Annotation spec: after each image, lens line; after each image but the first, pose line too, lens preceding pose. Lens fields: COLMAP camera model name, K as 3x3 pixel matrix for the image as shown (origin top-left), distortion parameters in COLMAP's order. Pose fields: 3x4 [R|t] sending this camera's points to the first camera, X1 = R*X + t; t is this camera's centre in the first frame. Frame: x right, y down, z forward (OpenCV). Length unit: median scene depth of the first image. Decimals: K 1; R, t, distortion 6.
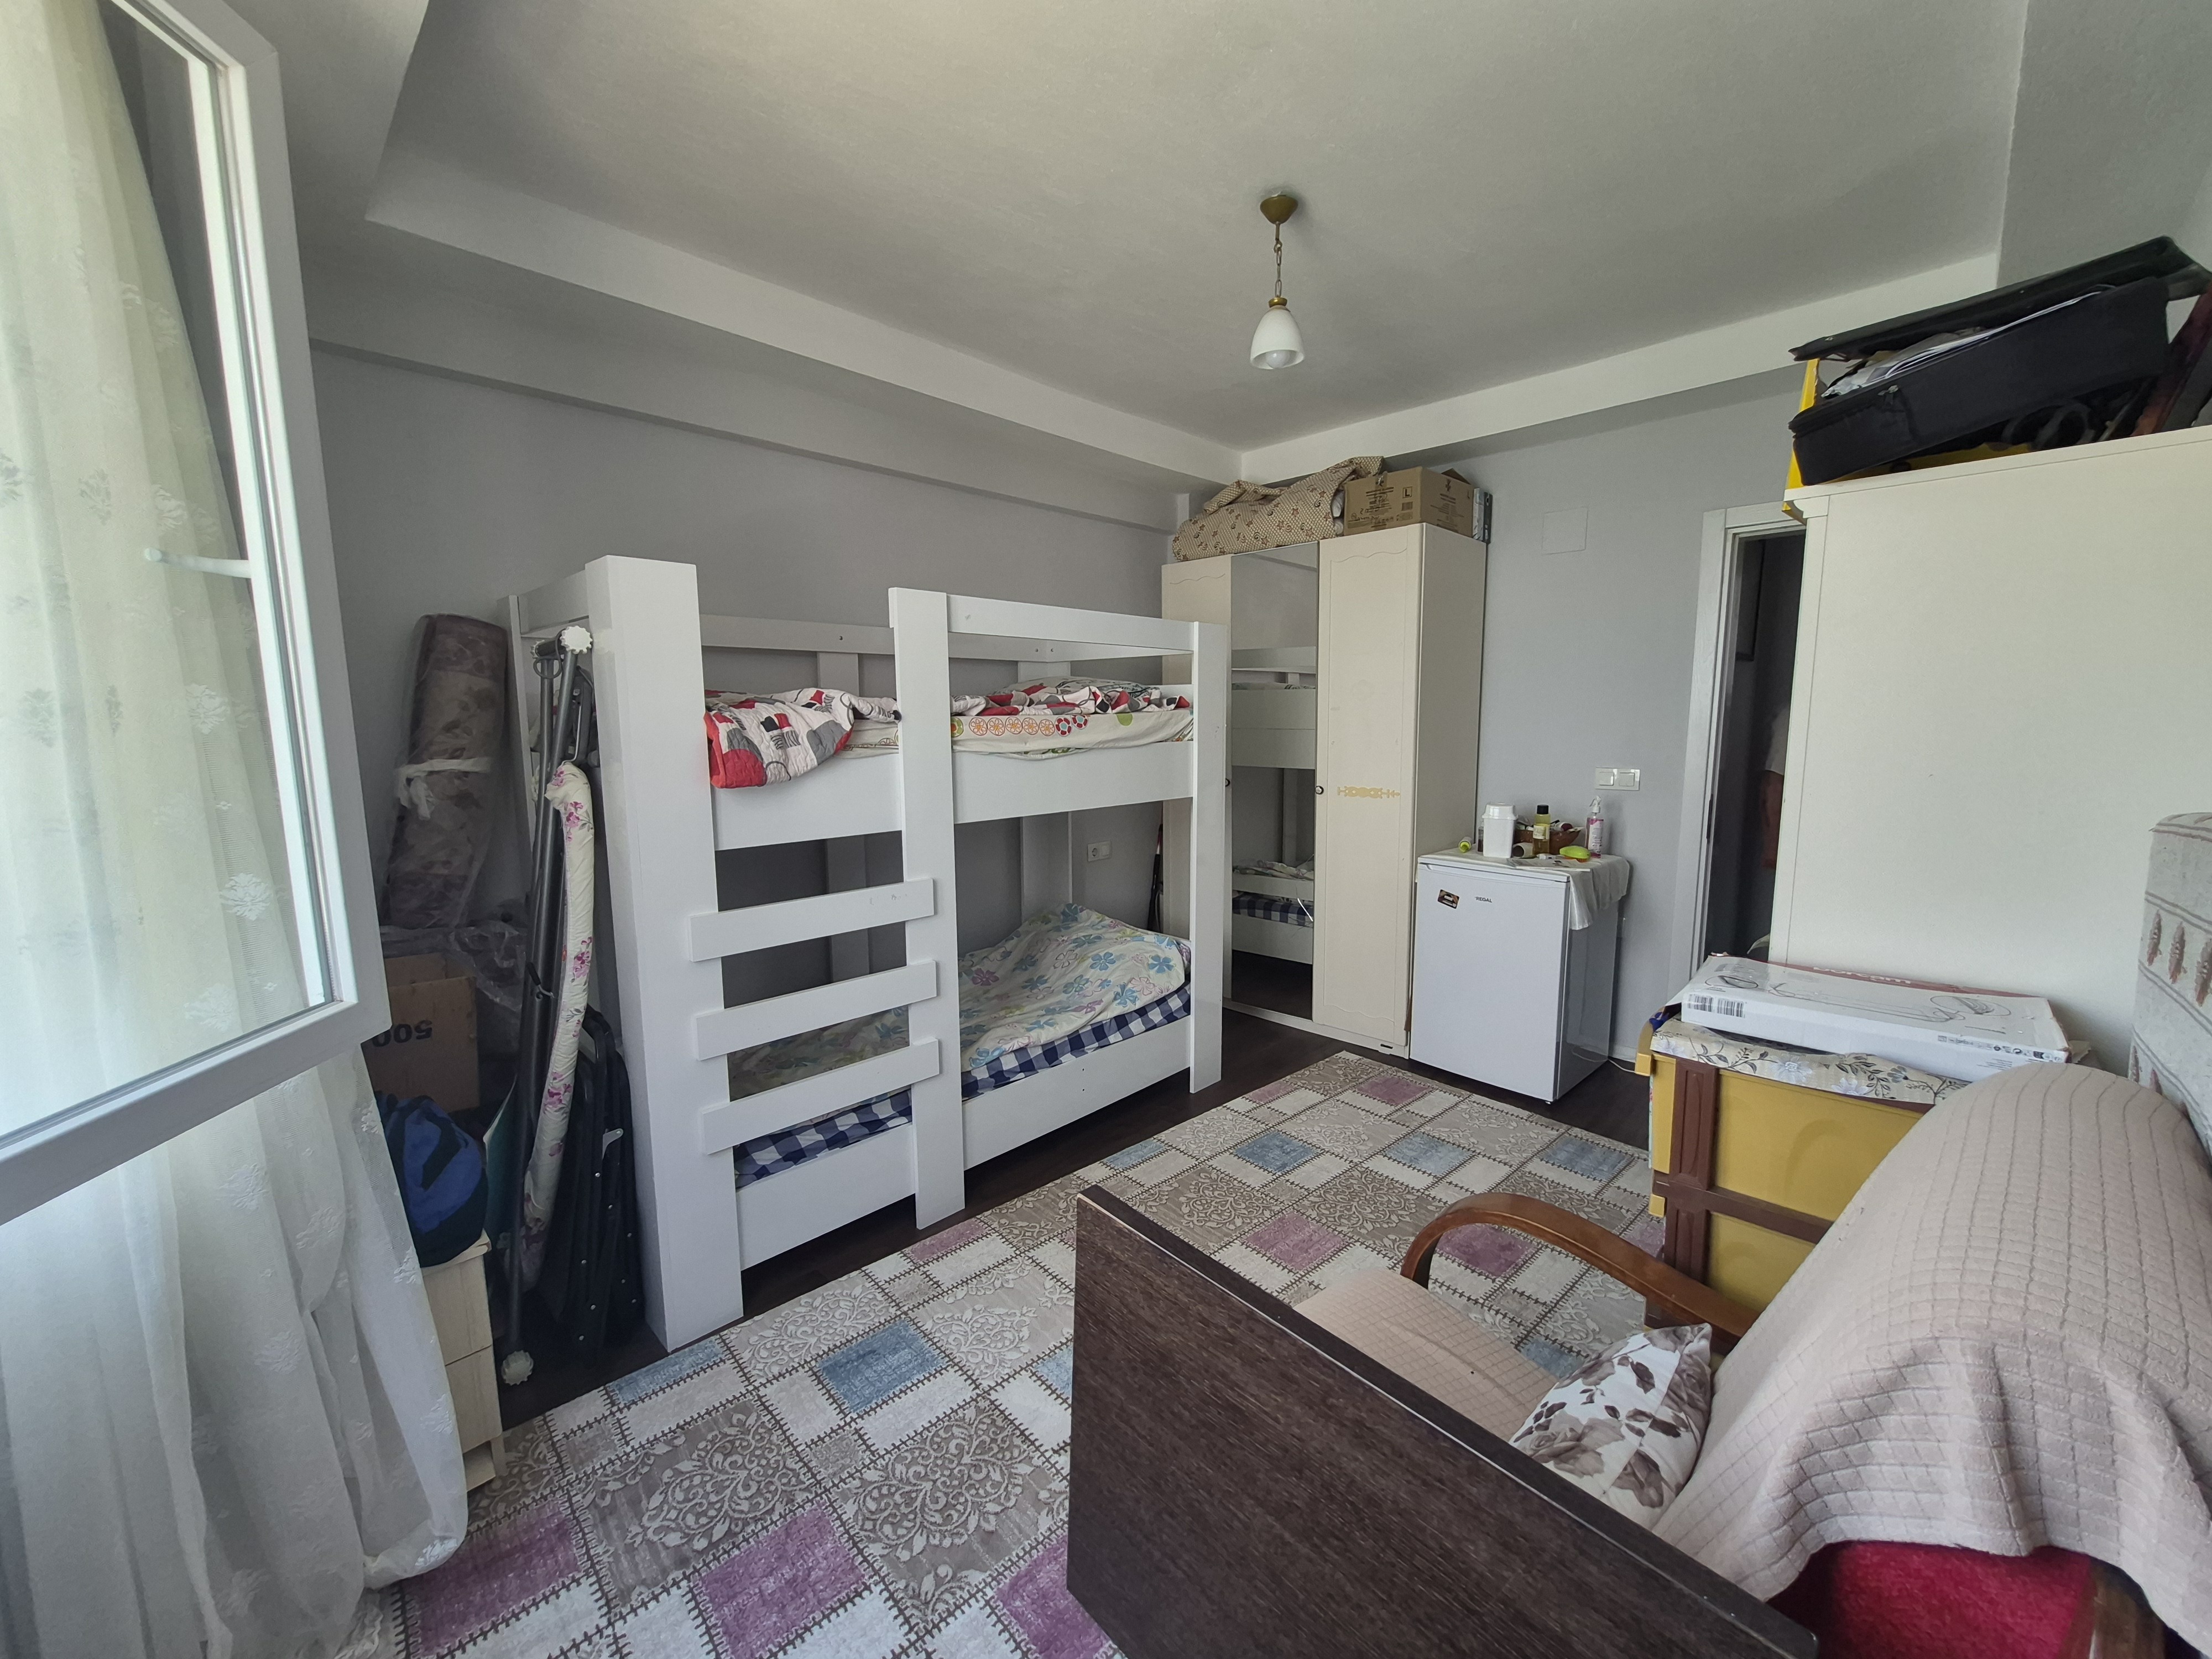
lens RADIAL K [[864.5, 0, 1118.1], [0, 864.5, 826.2], [0, 0, 1]] dist [0.005108, -0.003270]
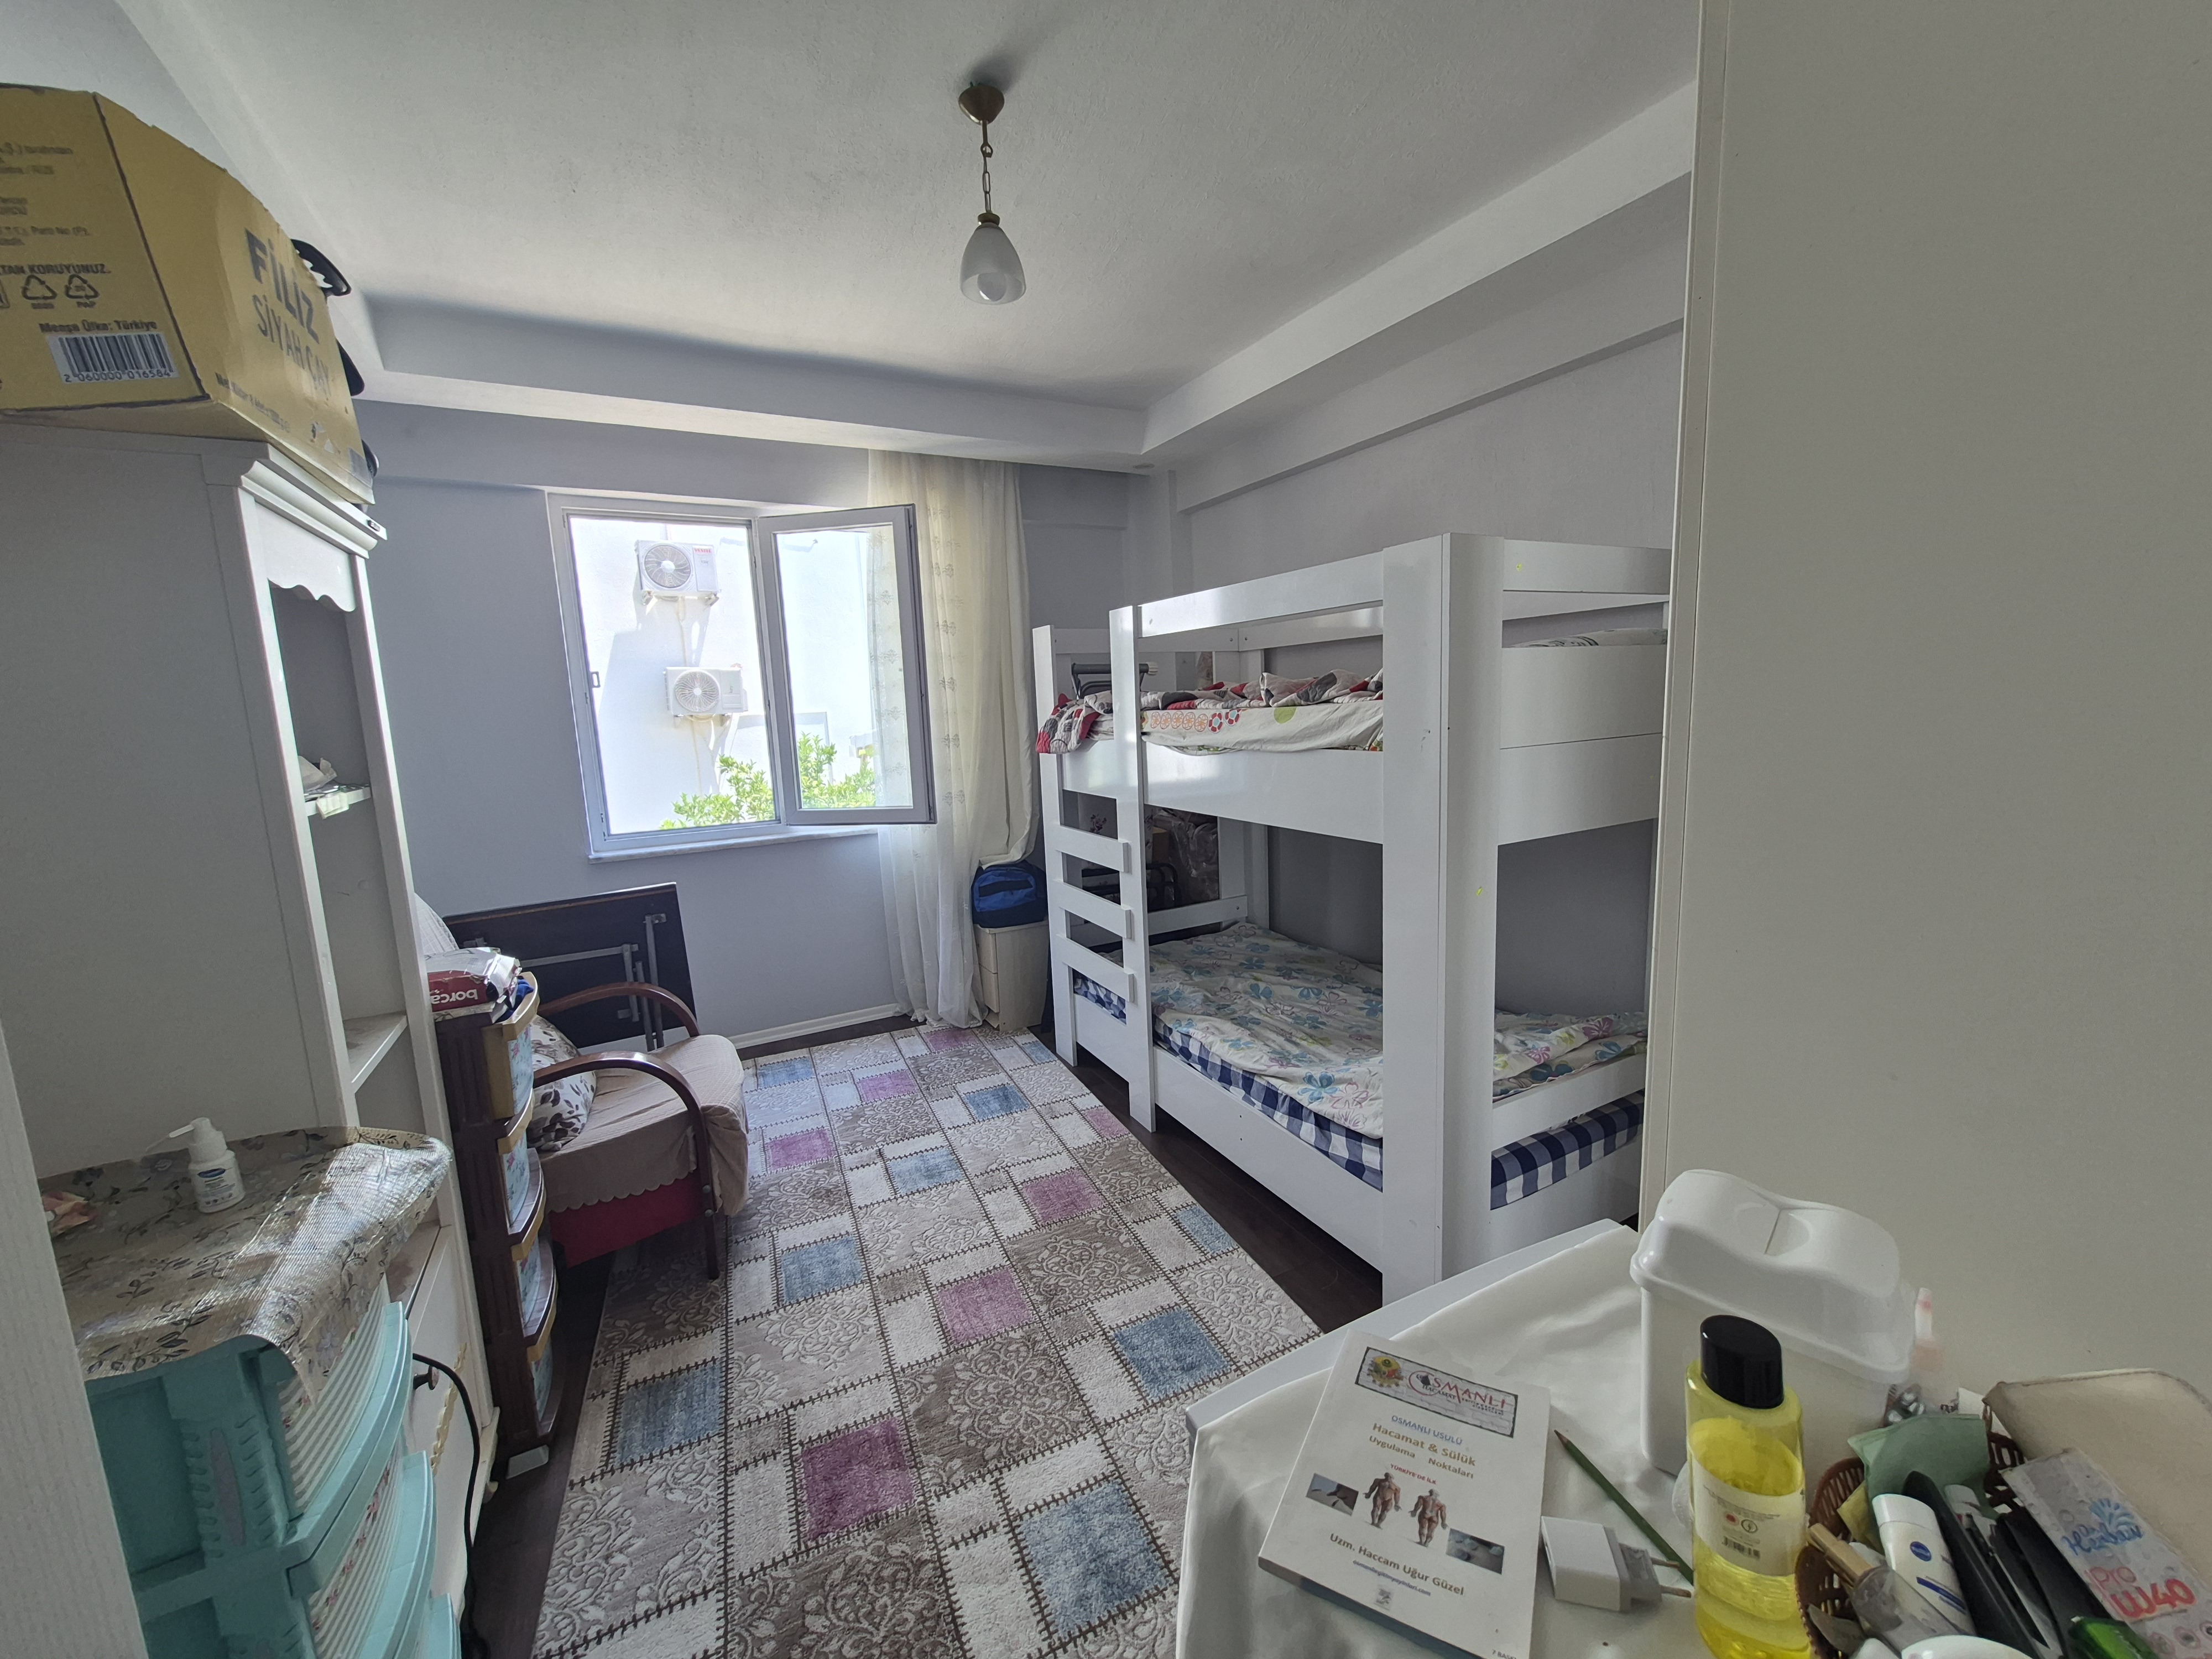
lens RADIAL K [[864.5, 0, 1118.1], [0, 864.5, 826.2], [0, 0, 1]] dist [0.005108, -0.003270]
pose [[-0.293704, 0.157079, -0.942902, 0.899022], [-0.085463, 0.978141, 0.189570, -0.185327], [0.952068, 0.136261, -0.273860, 1.260489]]
